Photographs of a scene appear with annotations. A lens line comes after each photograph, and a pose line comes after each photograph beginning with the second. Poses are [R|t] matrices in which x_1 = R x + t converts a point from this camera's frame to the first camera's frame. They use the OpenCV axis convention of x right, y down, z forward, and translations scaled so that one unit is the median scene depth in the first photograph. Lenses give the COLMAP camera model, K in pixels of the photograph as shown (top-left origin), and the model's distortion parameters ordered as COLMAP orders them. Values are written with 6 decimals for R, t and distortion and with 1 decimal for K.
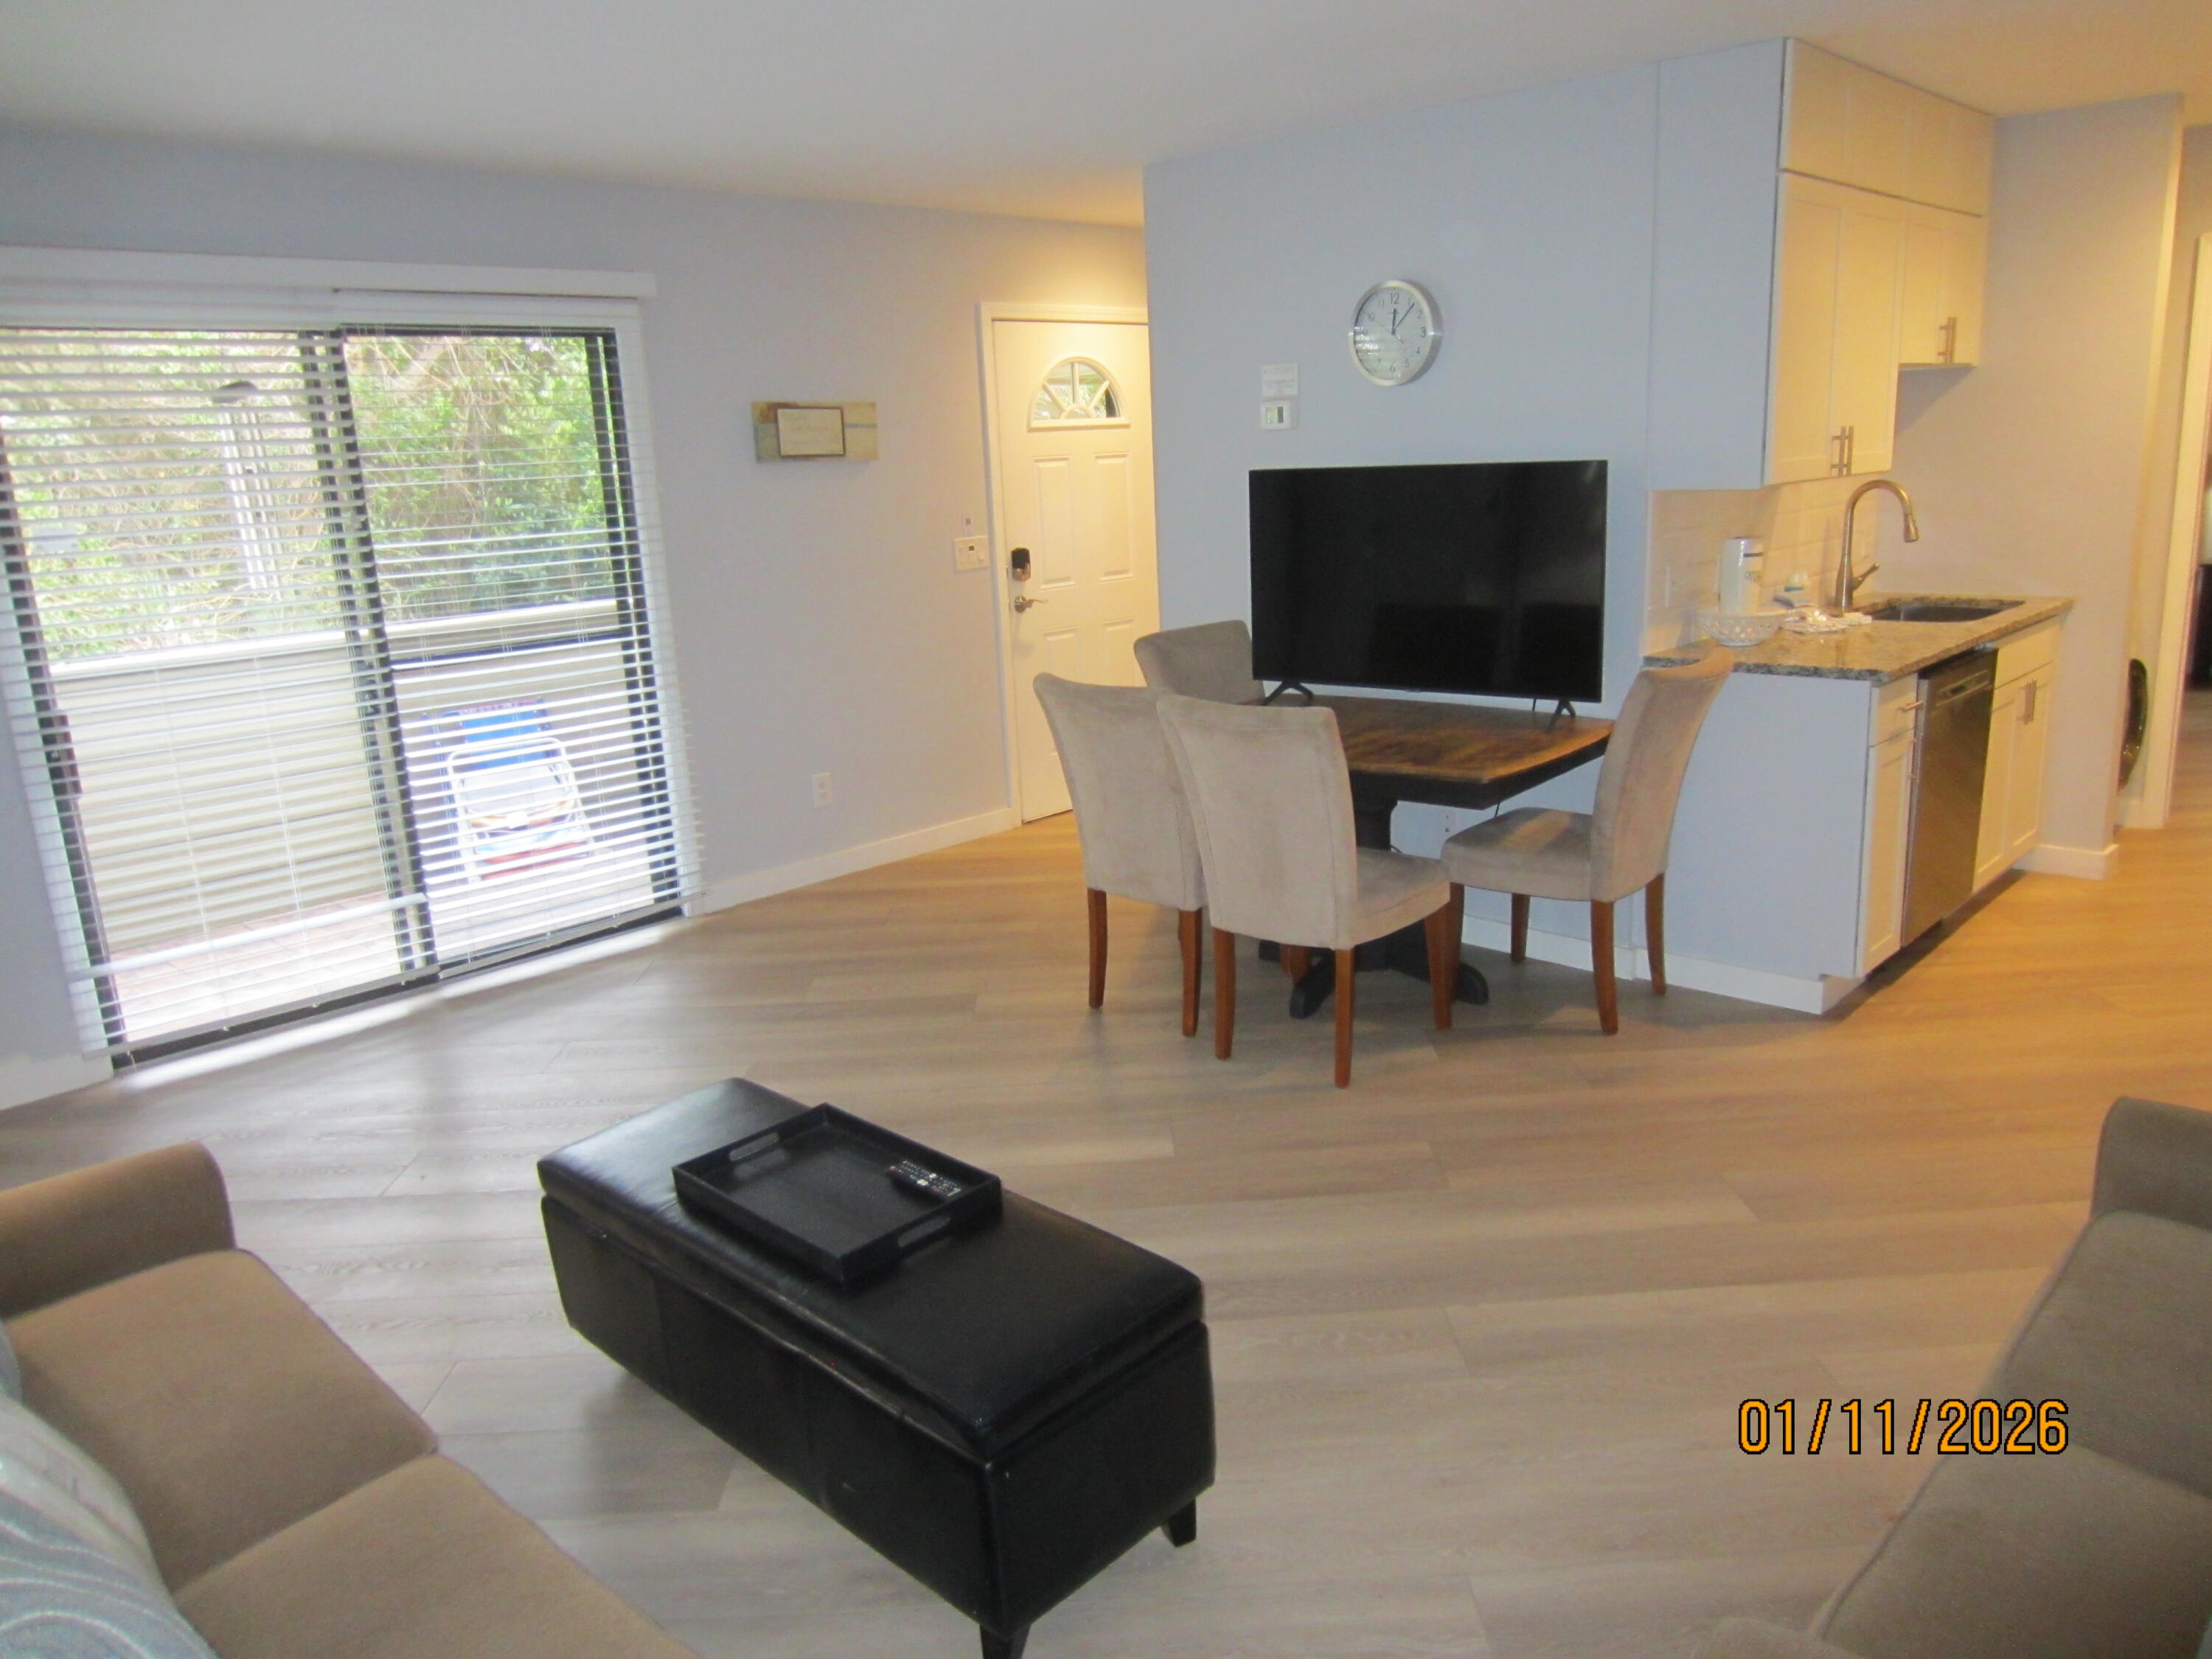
lens RADIAL K [[1568.1, 0, 1115.7], [0, 1568.1, 841.7], [0, 0, 1]] dist [-0.036223, 0.017226]
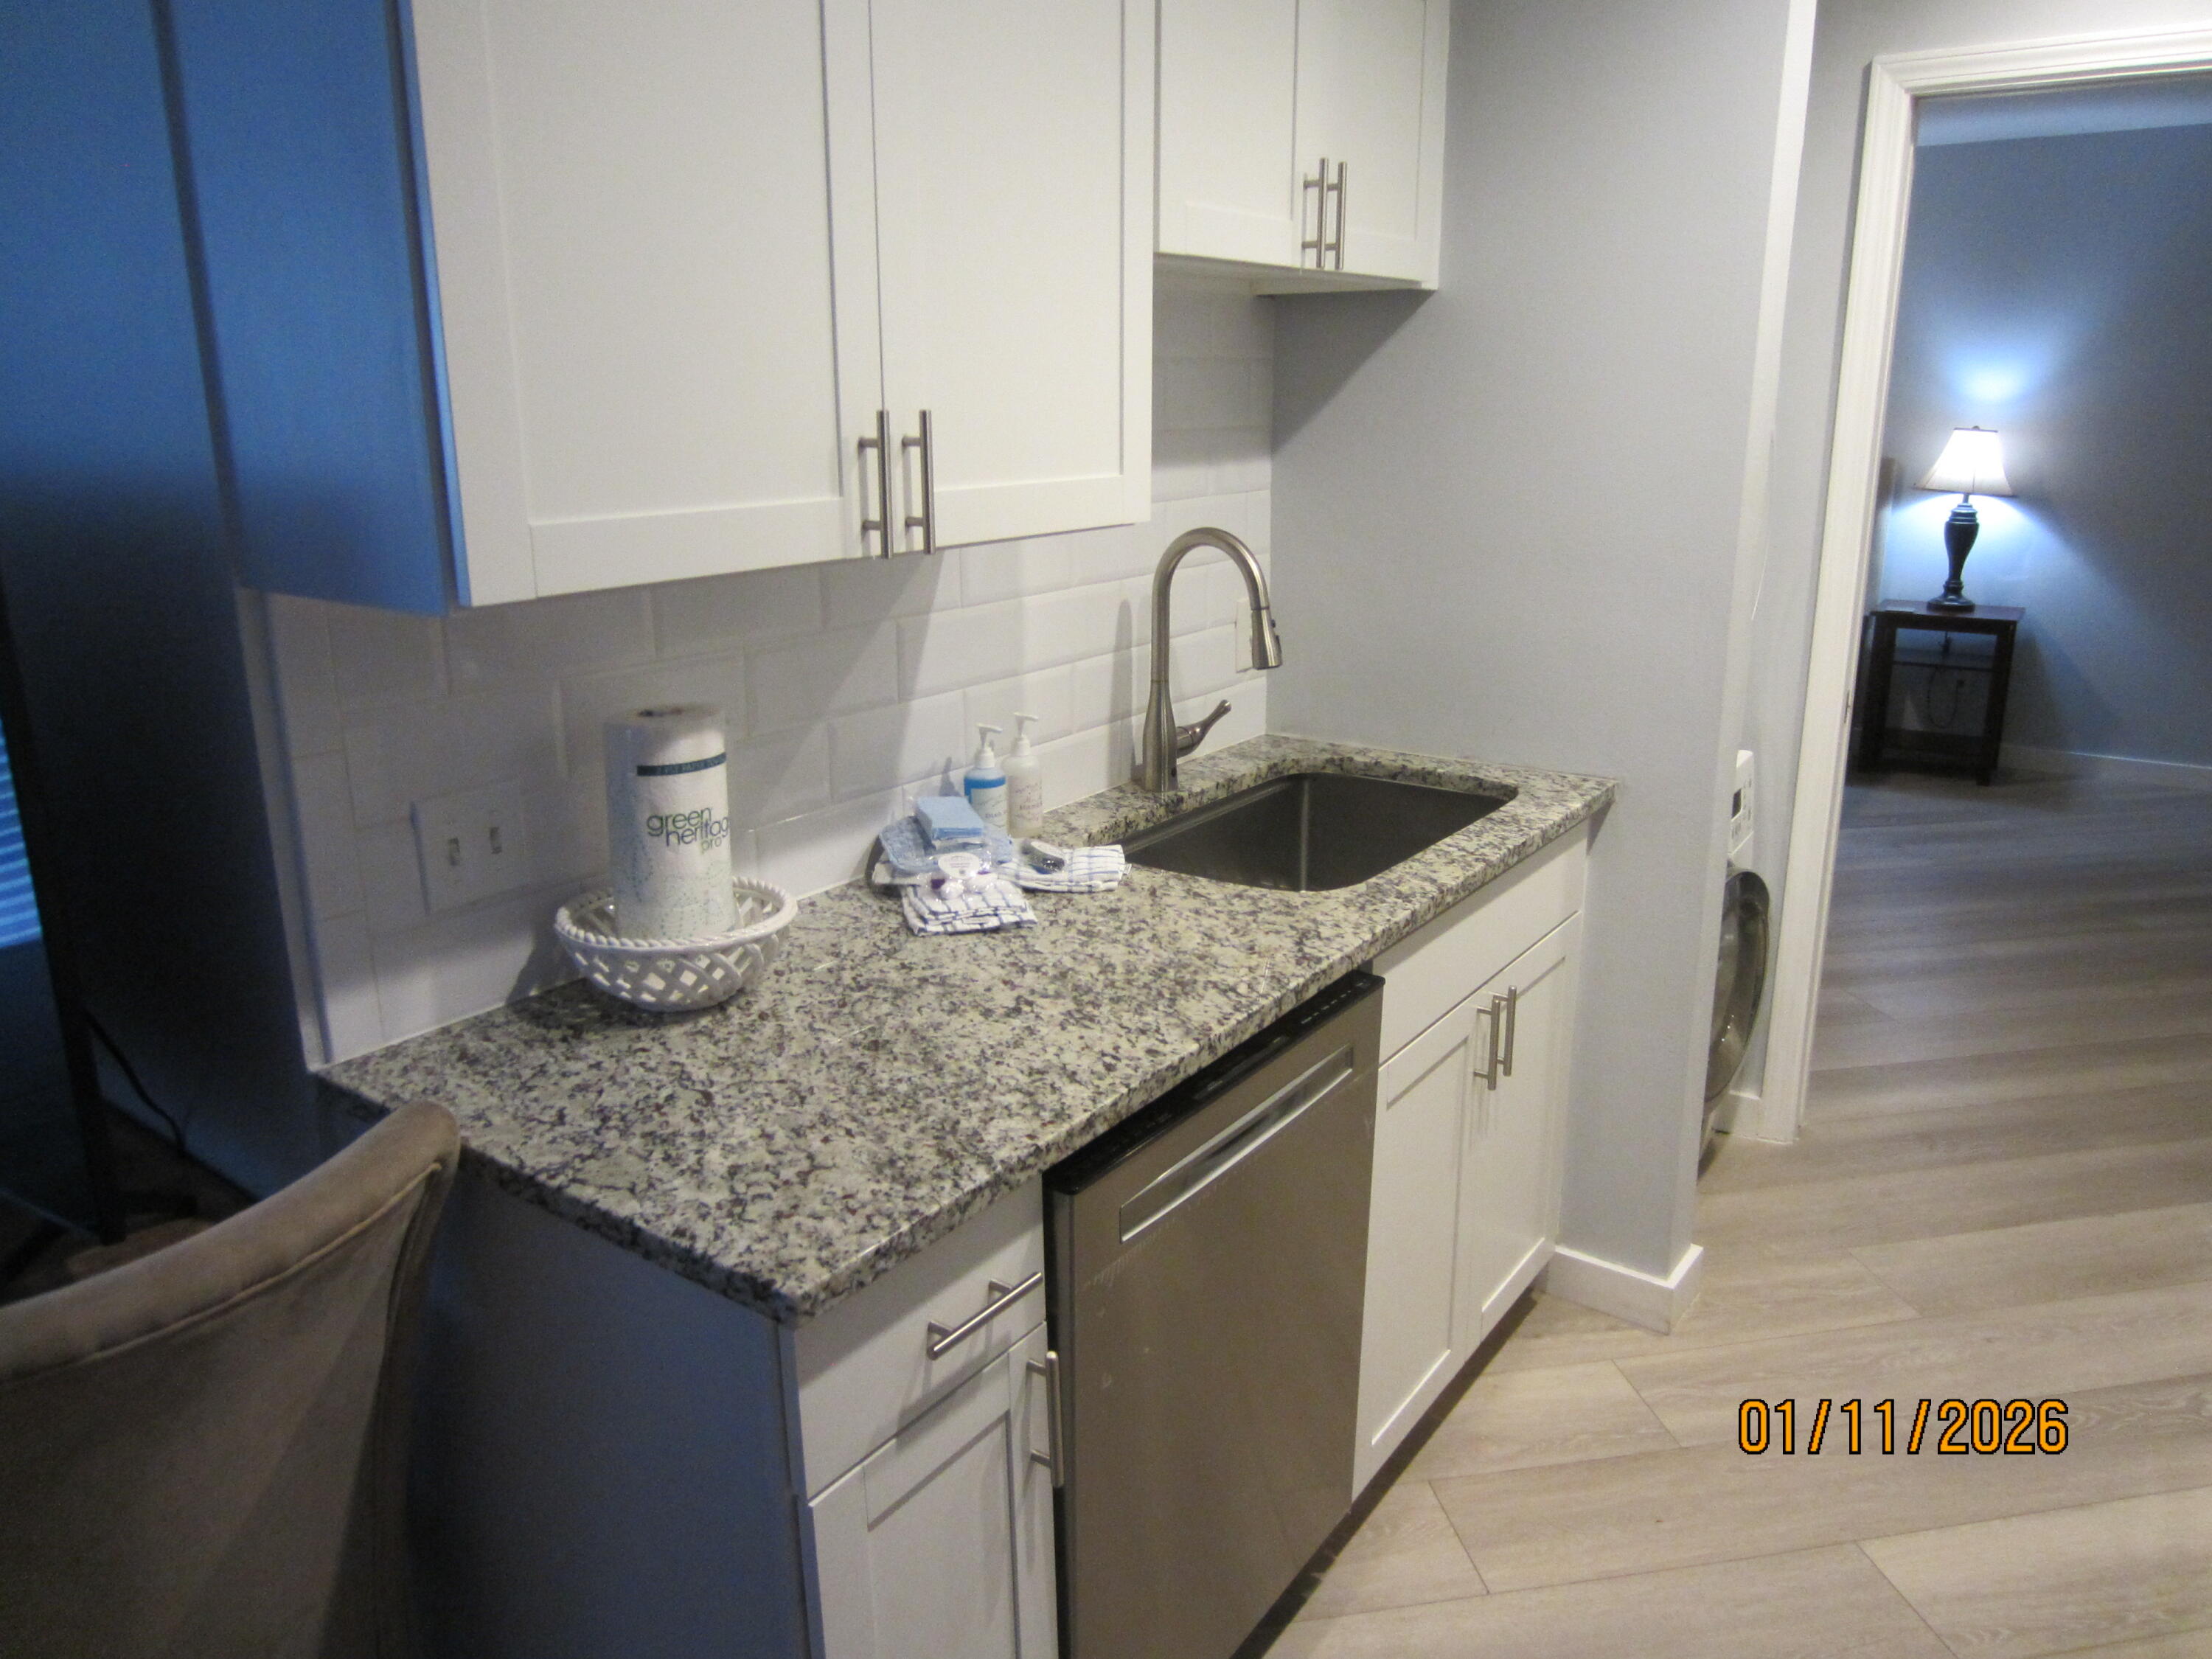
lens RADIAL K [[1568.1, 0, 1109.6], [0, 1568.1, 815.9], [0, 0, 1]] dist [-0.036223, 0.017226]
pose [[0.986779, -0.000518, 0.162074, 0.430211], [-0.001853, 0.999894, 0.014473, -0.171977], [-0.162064, -0.014582, 0.986673, 0.612721]]
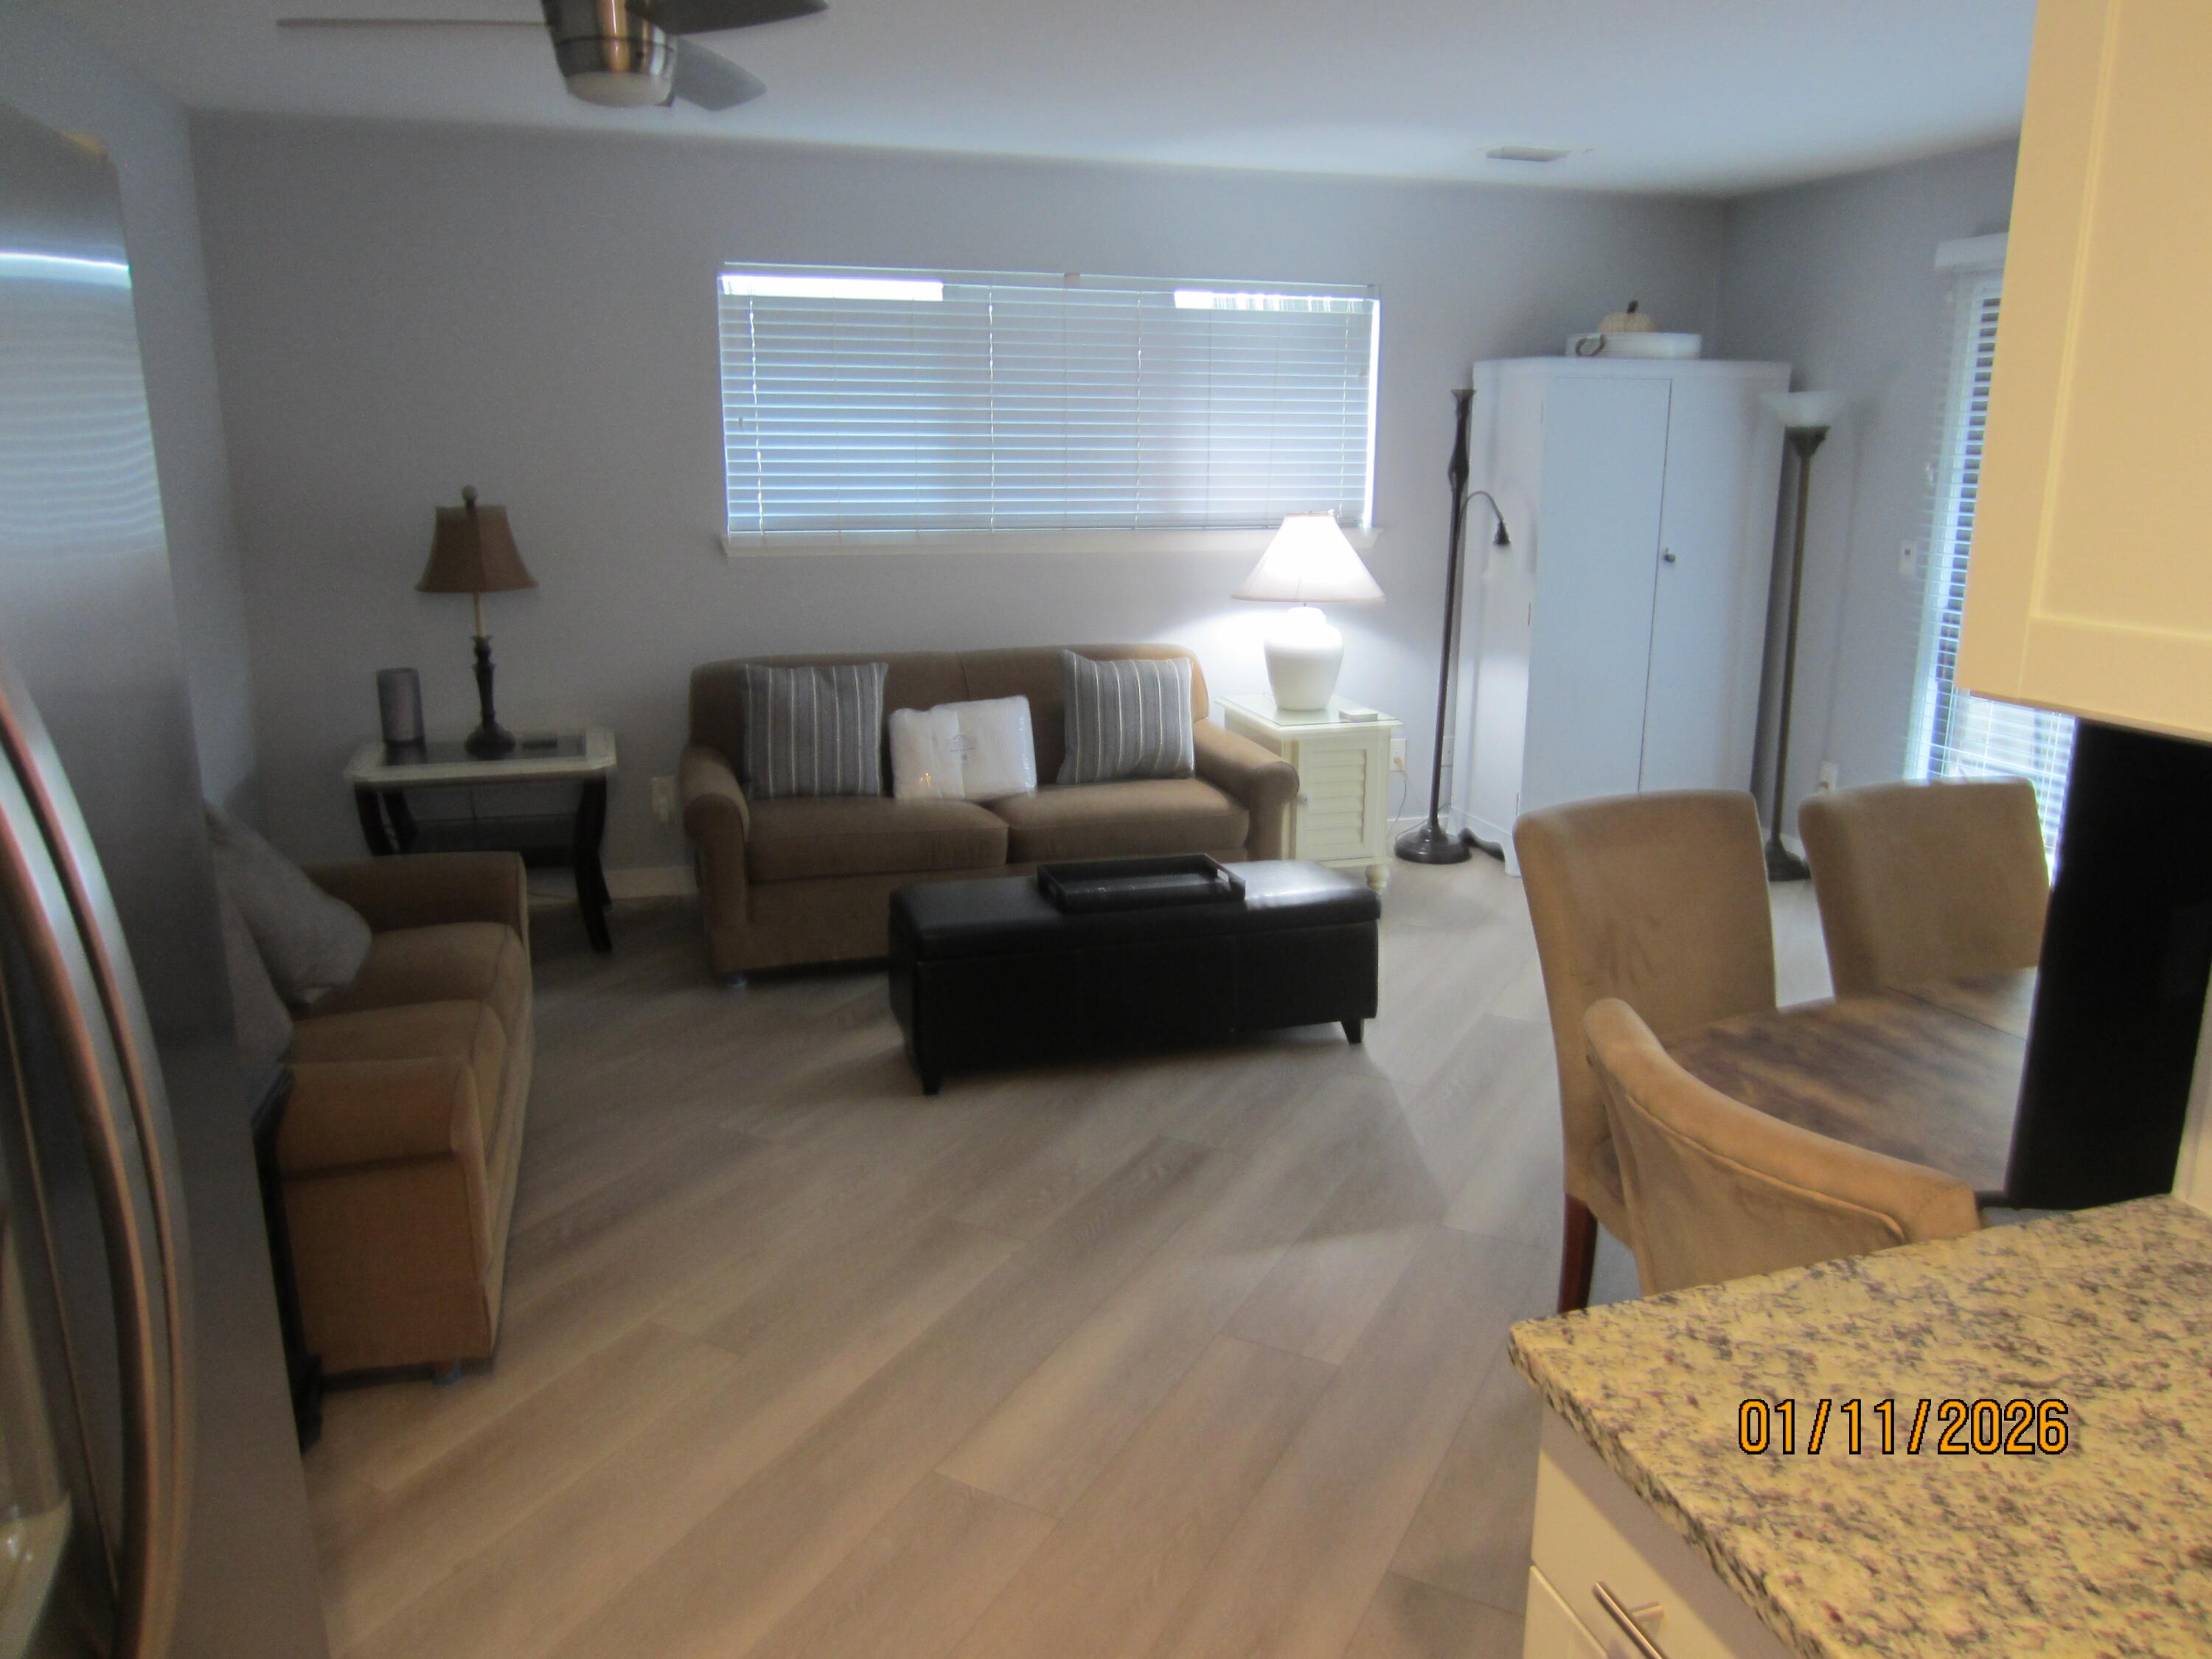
lens RADIAL K [[1568.1, 0, 1108.3], [0, 1568.1, 822.1], [0, 0, 1]] dist [-0.036223, 0.017226]
pose [[-0.471469, 0.260250, -0.842607, 0.639138], [-0.192969, 0.901865, 0.386526, -0.250523], [0.860511, 0.344832, -0.374982, 0.865859]]
